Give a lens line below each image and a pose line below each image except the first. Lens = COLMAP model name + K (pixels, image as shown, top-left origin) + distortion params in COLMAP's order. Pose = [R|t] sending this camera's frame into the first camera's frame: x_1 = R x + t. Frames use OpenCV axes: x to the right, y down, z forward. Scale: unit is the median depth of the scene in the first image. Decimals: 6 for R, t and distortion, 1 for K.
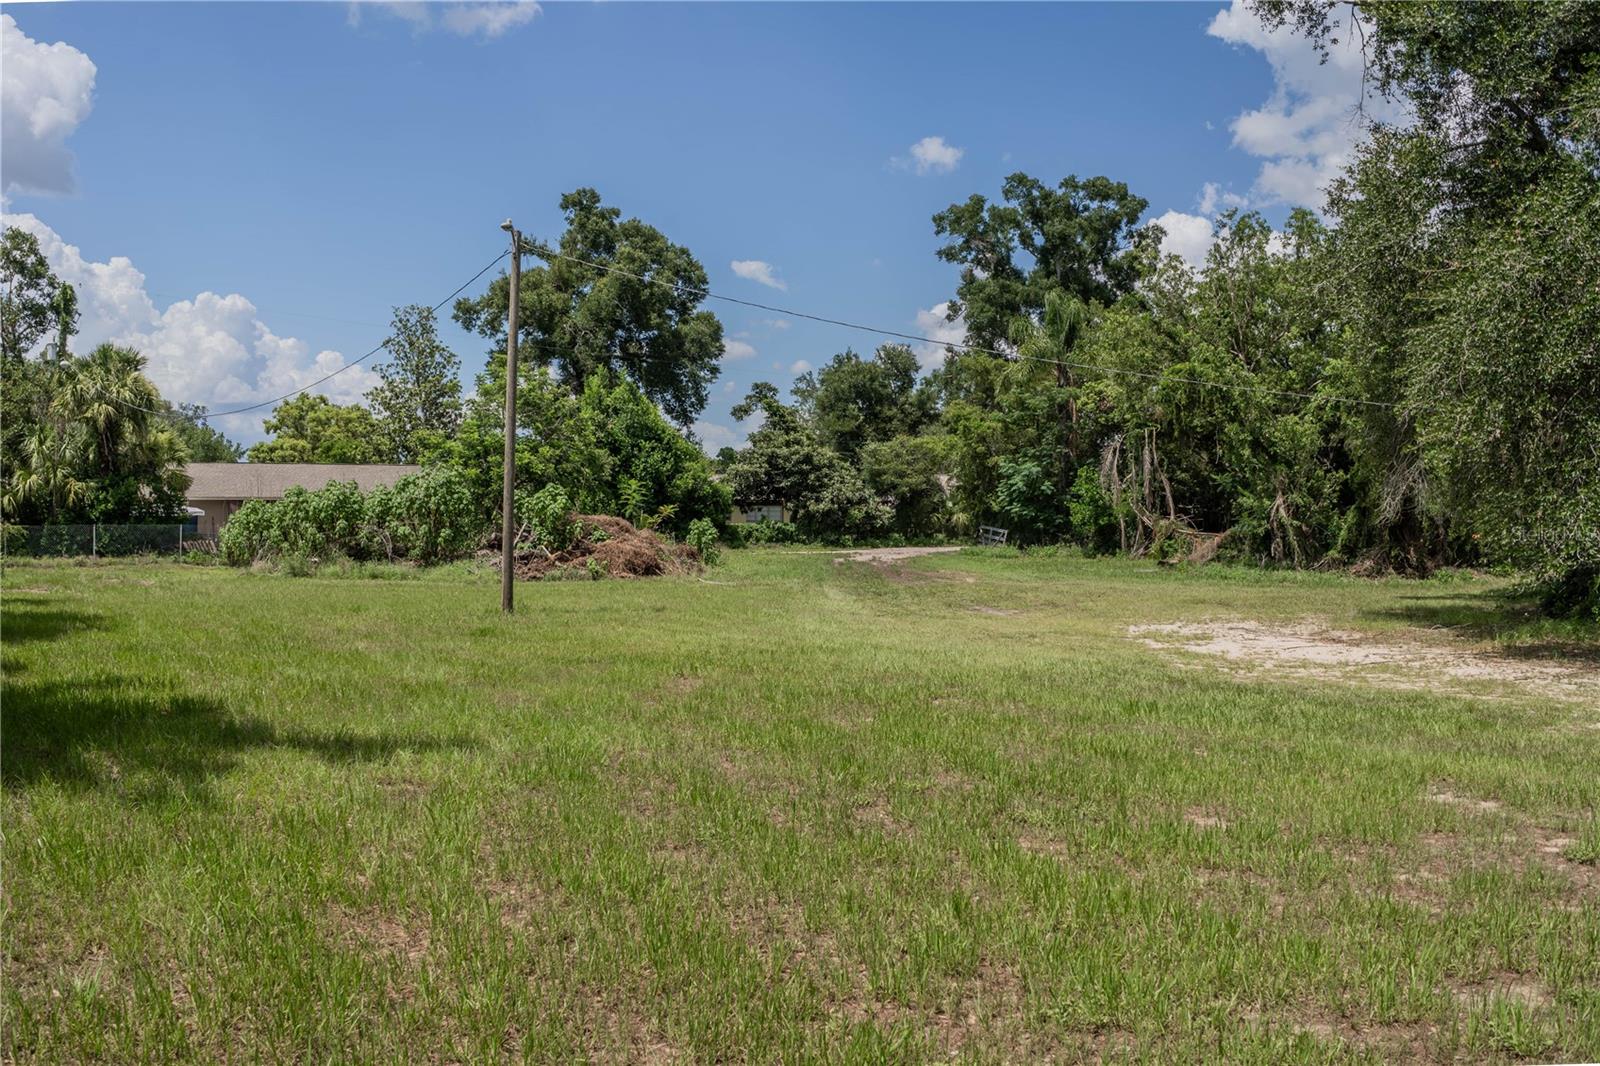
lens RADIAL K [[1276.2, 0, 800.0], [0, 1276.2, 533.0], [0, 0, 1]] dist [-0.140157, -0.003502]
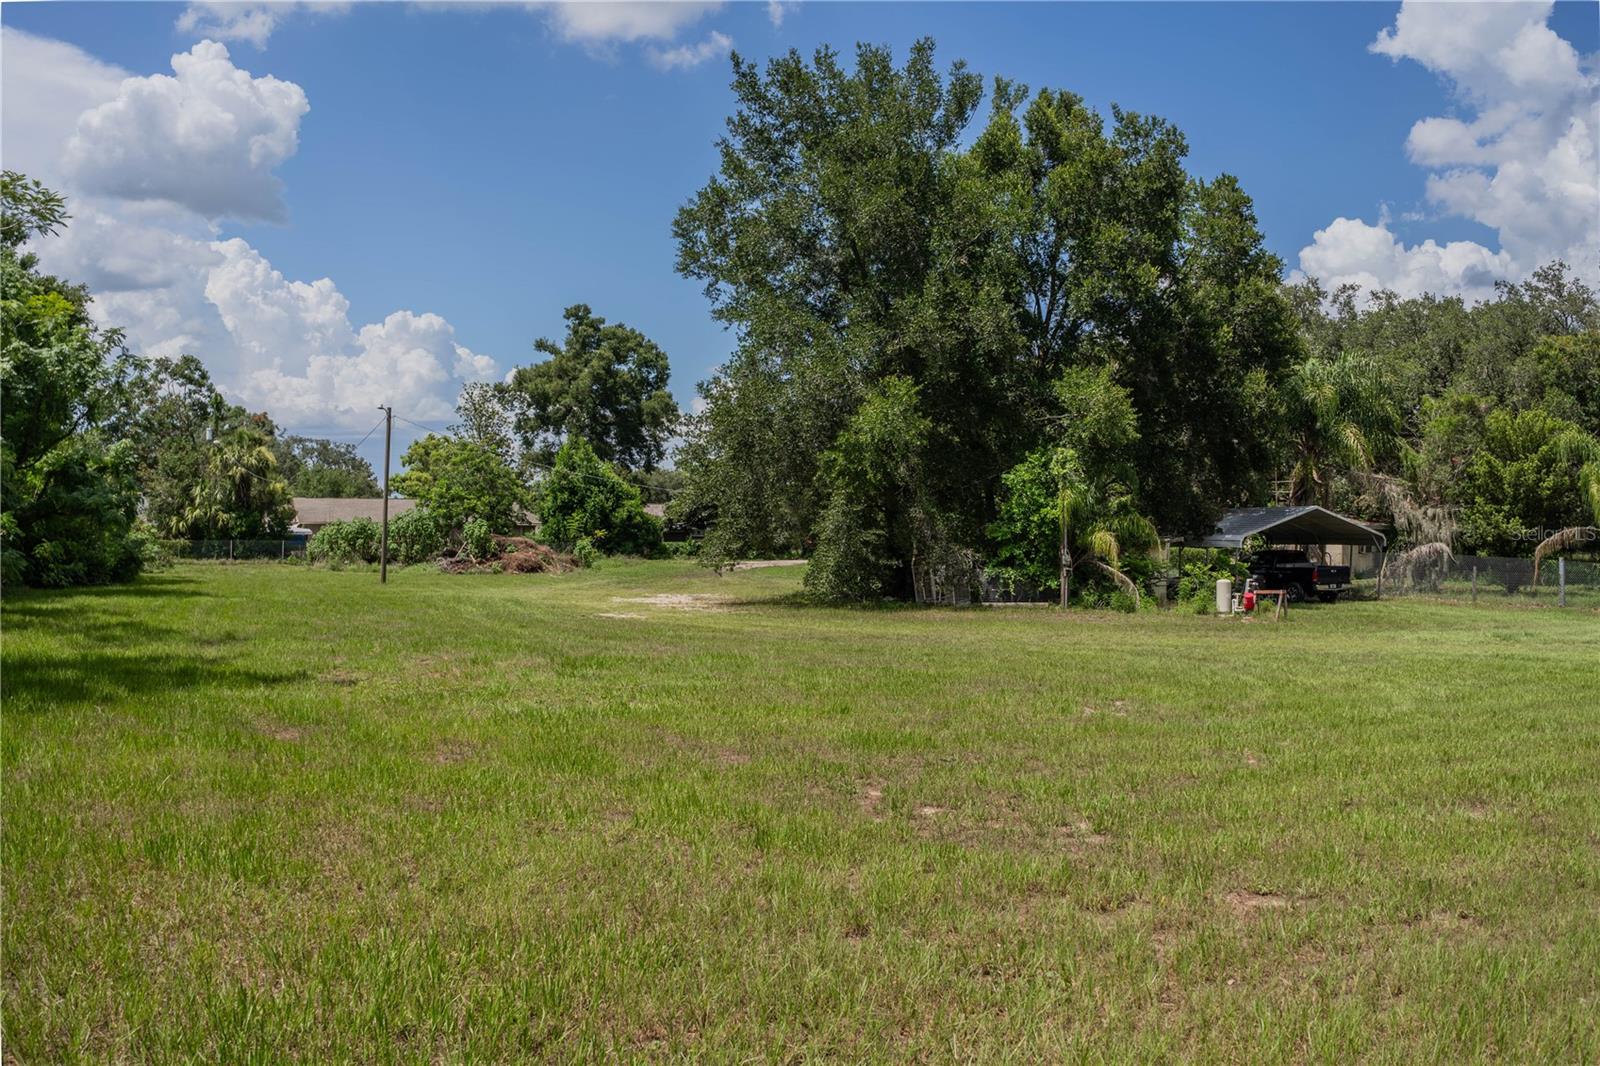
lens RADIAL K [[1263.5, 0, 800.0], [0, 1263.5, 533.0], [0, 0, 1]] dist [-0.151491, 0.025066]
pose [[0.990605, 0.006995, -0.136574, 0.372973], [-0.008869, 0.999875, -0.013117, -0.001344], [0.136465, 0.014205, 0.990543, -0.493877]]
